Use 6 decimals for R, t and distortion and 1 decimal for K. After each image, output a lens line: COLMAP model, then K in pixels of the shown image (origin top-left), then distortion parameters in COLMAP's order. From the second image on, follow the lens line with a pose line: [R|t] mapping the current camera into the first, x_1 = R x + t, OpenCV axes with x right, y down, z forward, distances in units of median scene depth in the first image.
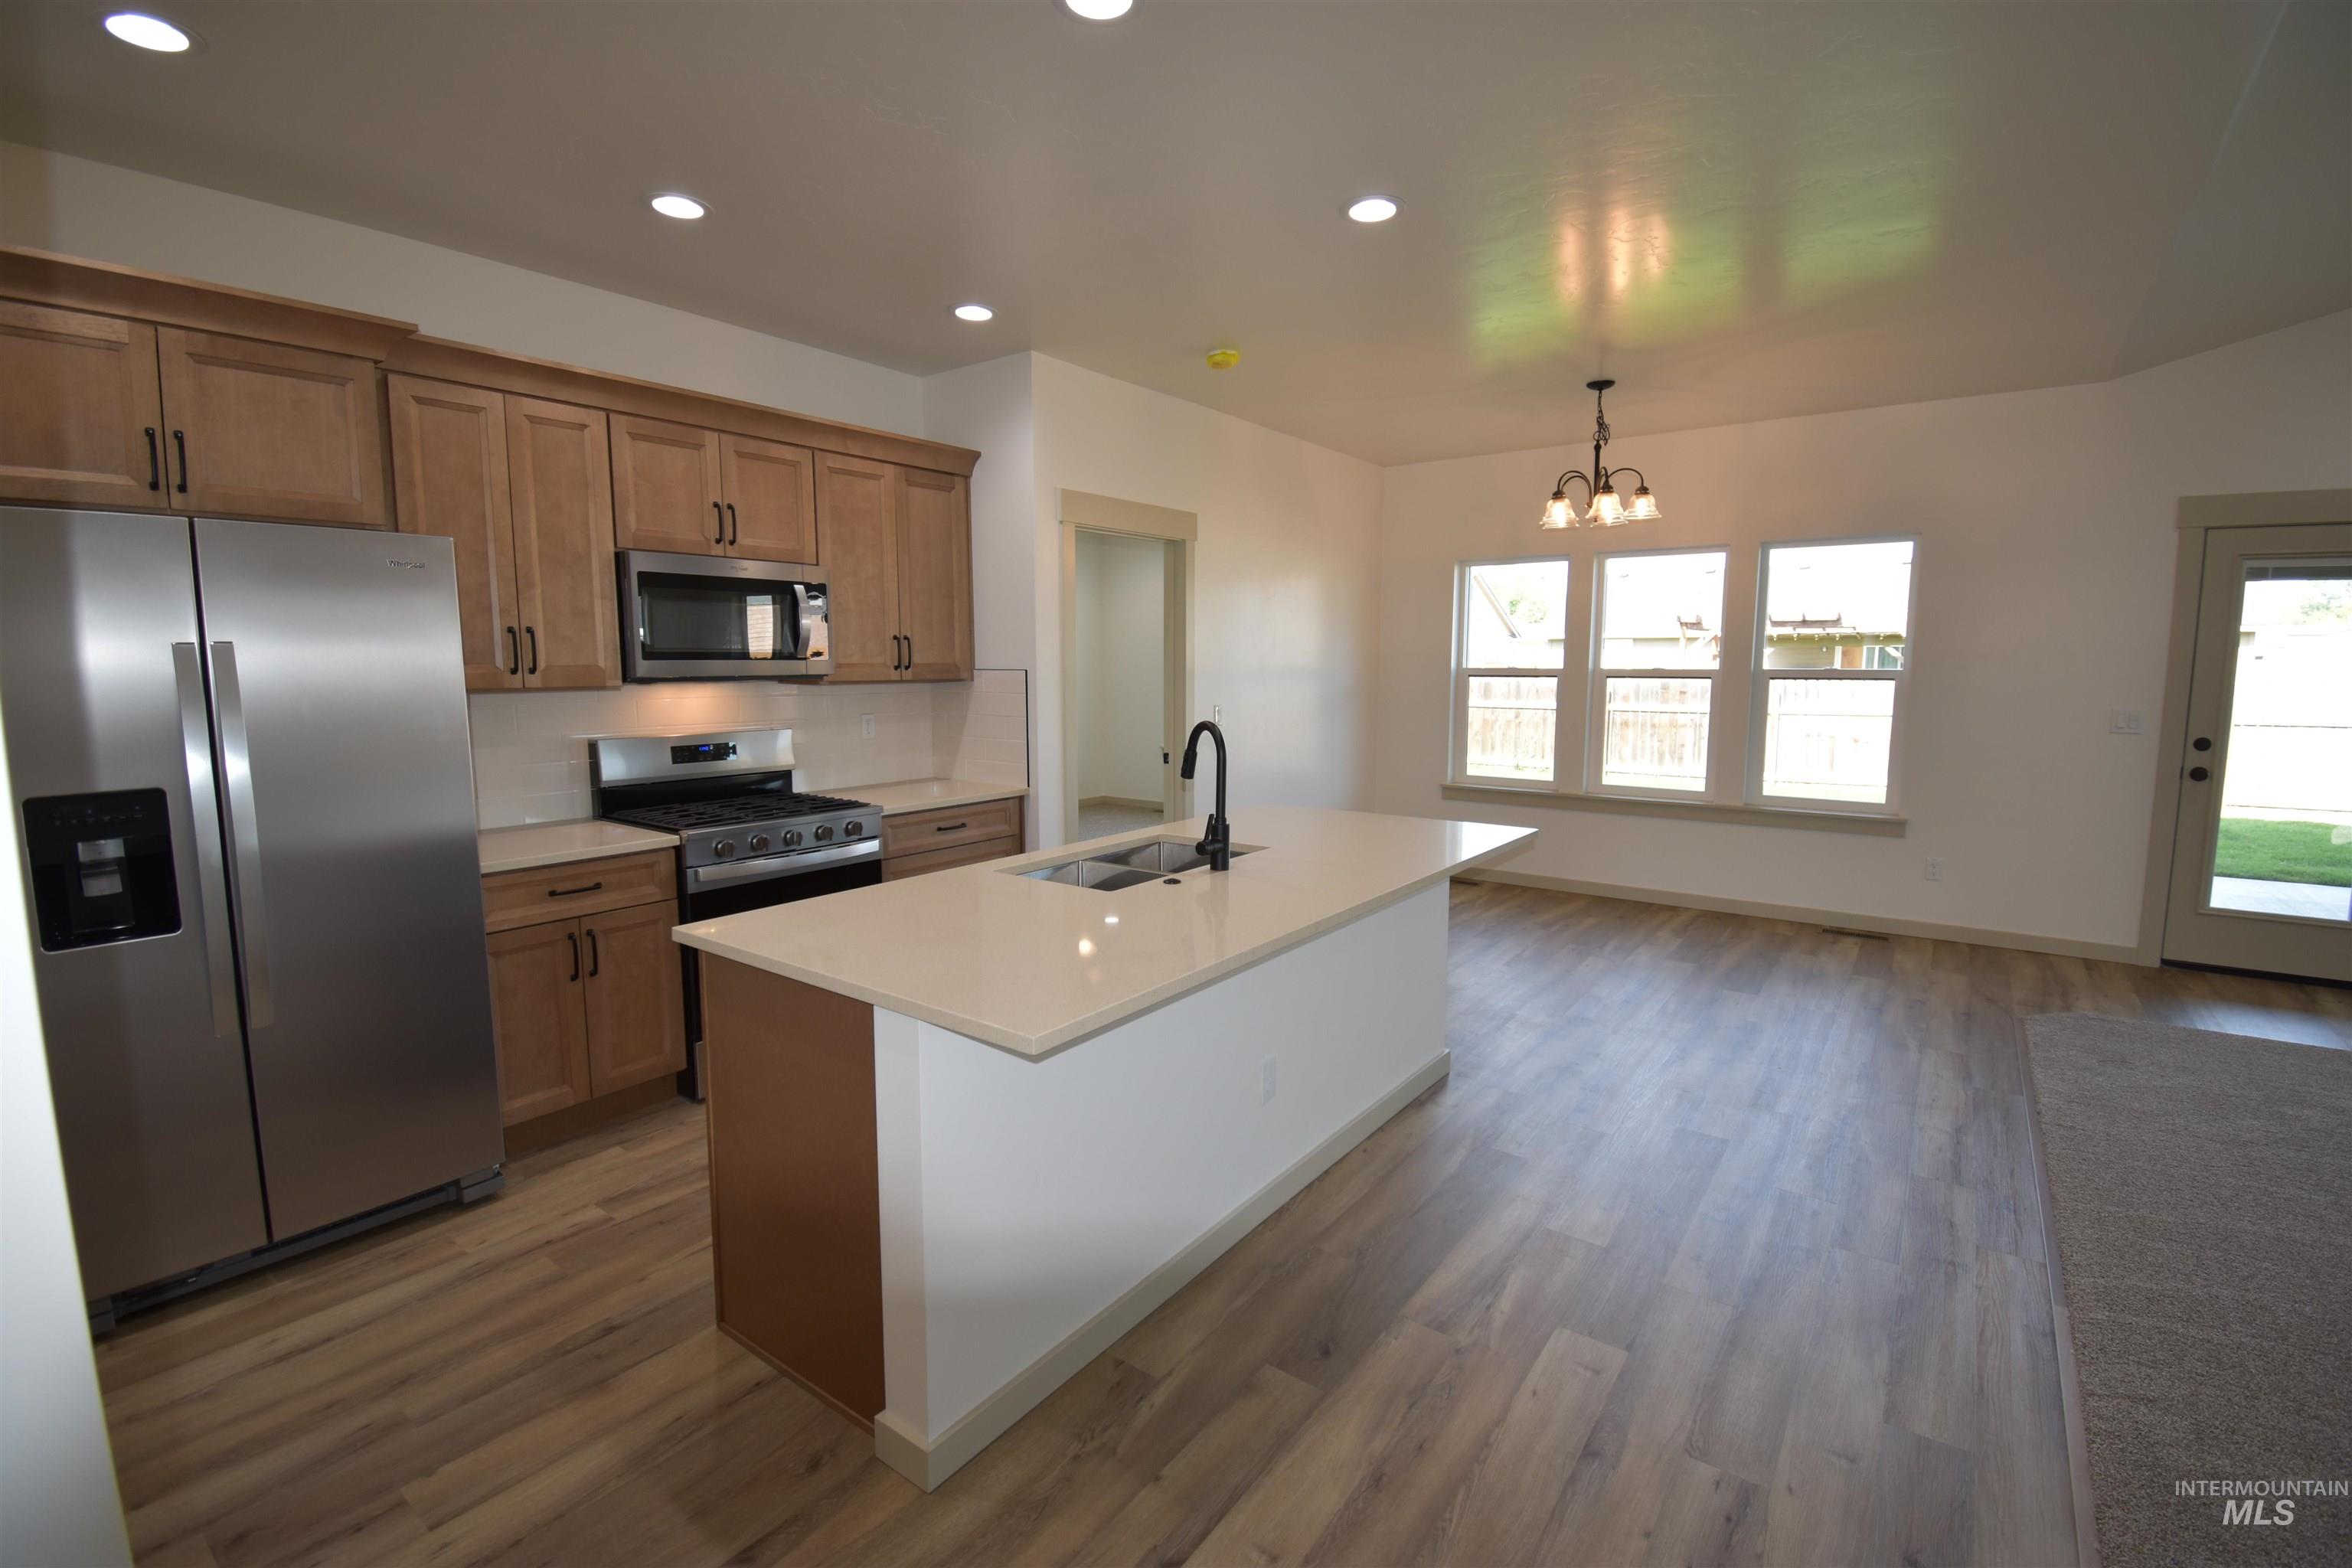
lens RADIAL K [[1028.6, 0, 1177.6], [0, 1028.6, 774.1], [0, 0, 1]] dist [0.008481, -0.018545]
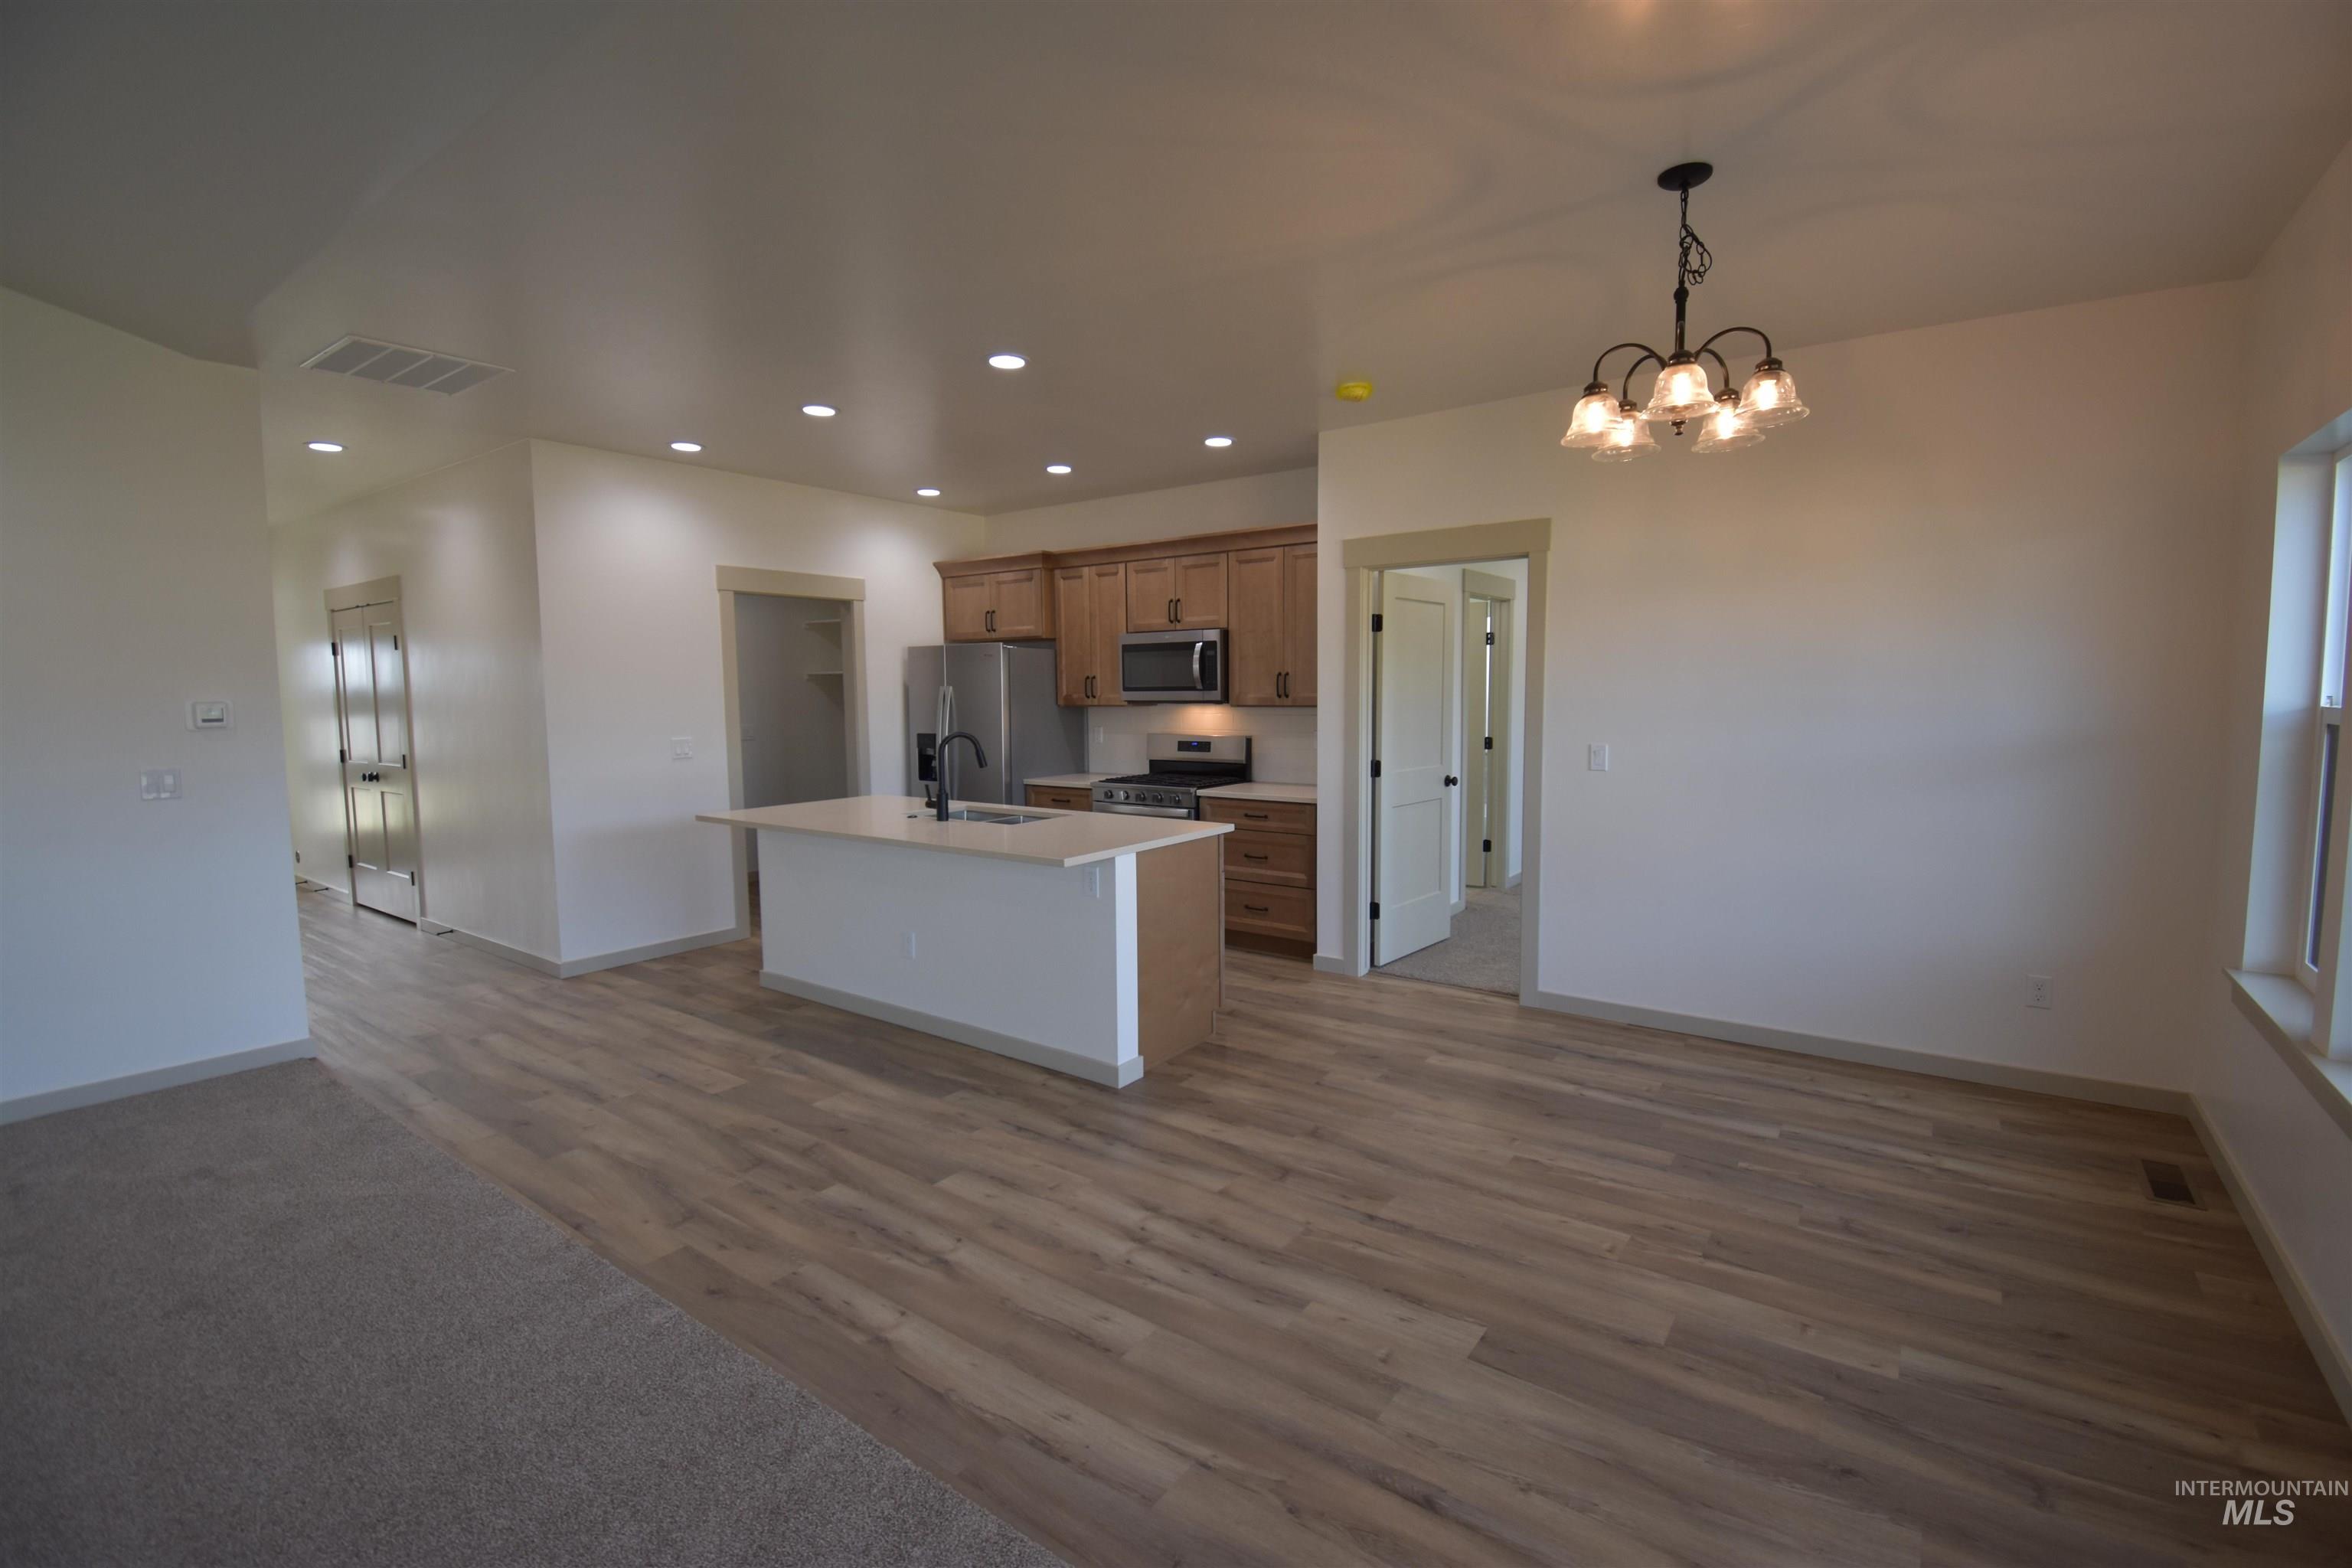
lens RADIAL K [[1028.6, 0, 1189.5], [0, 1028.6, 778.6], [0, 0, 1]] dist [0.008481, -0.018545]
pose [[0.022650, 0.089307, -0.995747, 1.073013], [-0.101511, 0.991060, 0.086578, -0.100394], [0.994577, 0.099118, 0.031513, 0.847676]]
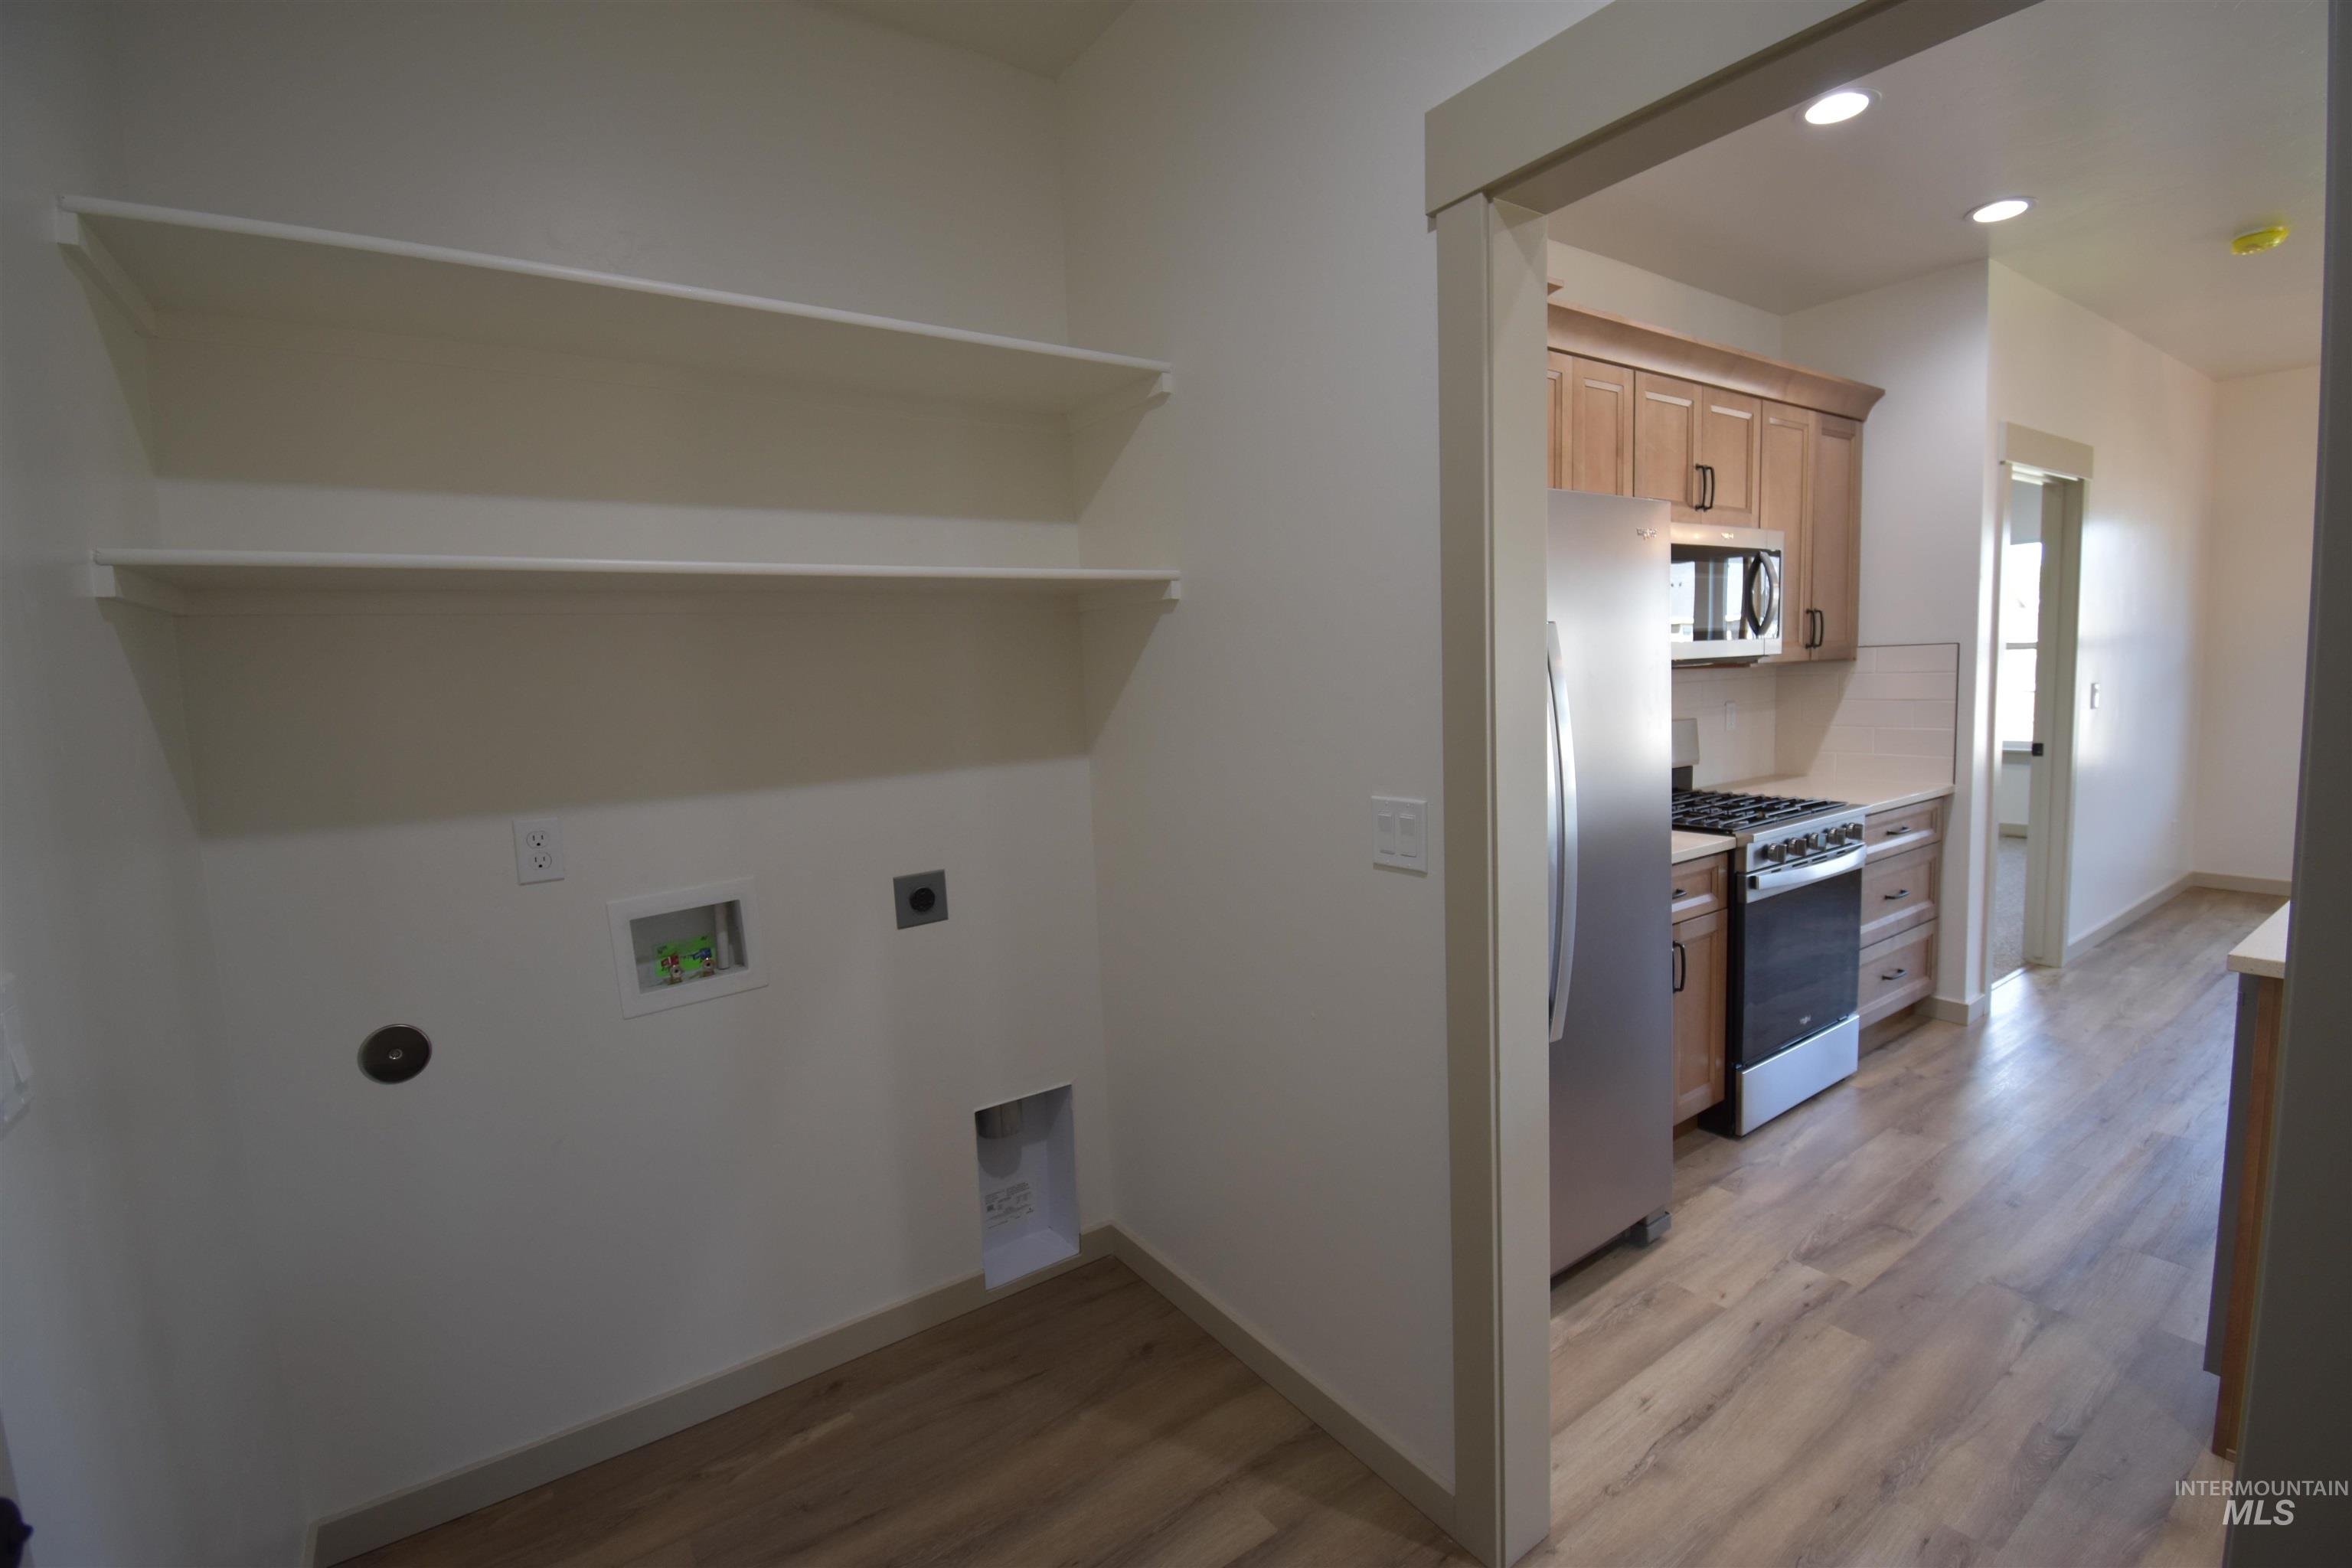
lens RADIAL K [[1028.6, 0, 1173.5], [0, 1028.6, 790.4], [0, 0, 1]] dist [0.008481, -0.018545]
pose [[0.947983, 0.002971, -0.318306, -0.505321], [0.002726, 0.999844, 0.017450, 0.001376], [0.318308, -0.017410, 0.947827, 0.006847]]
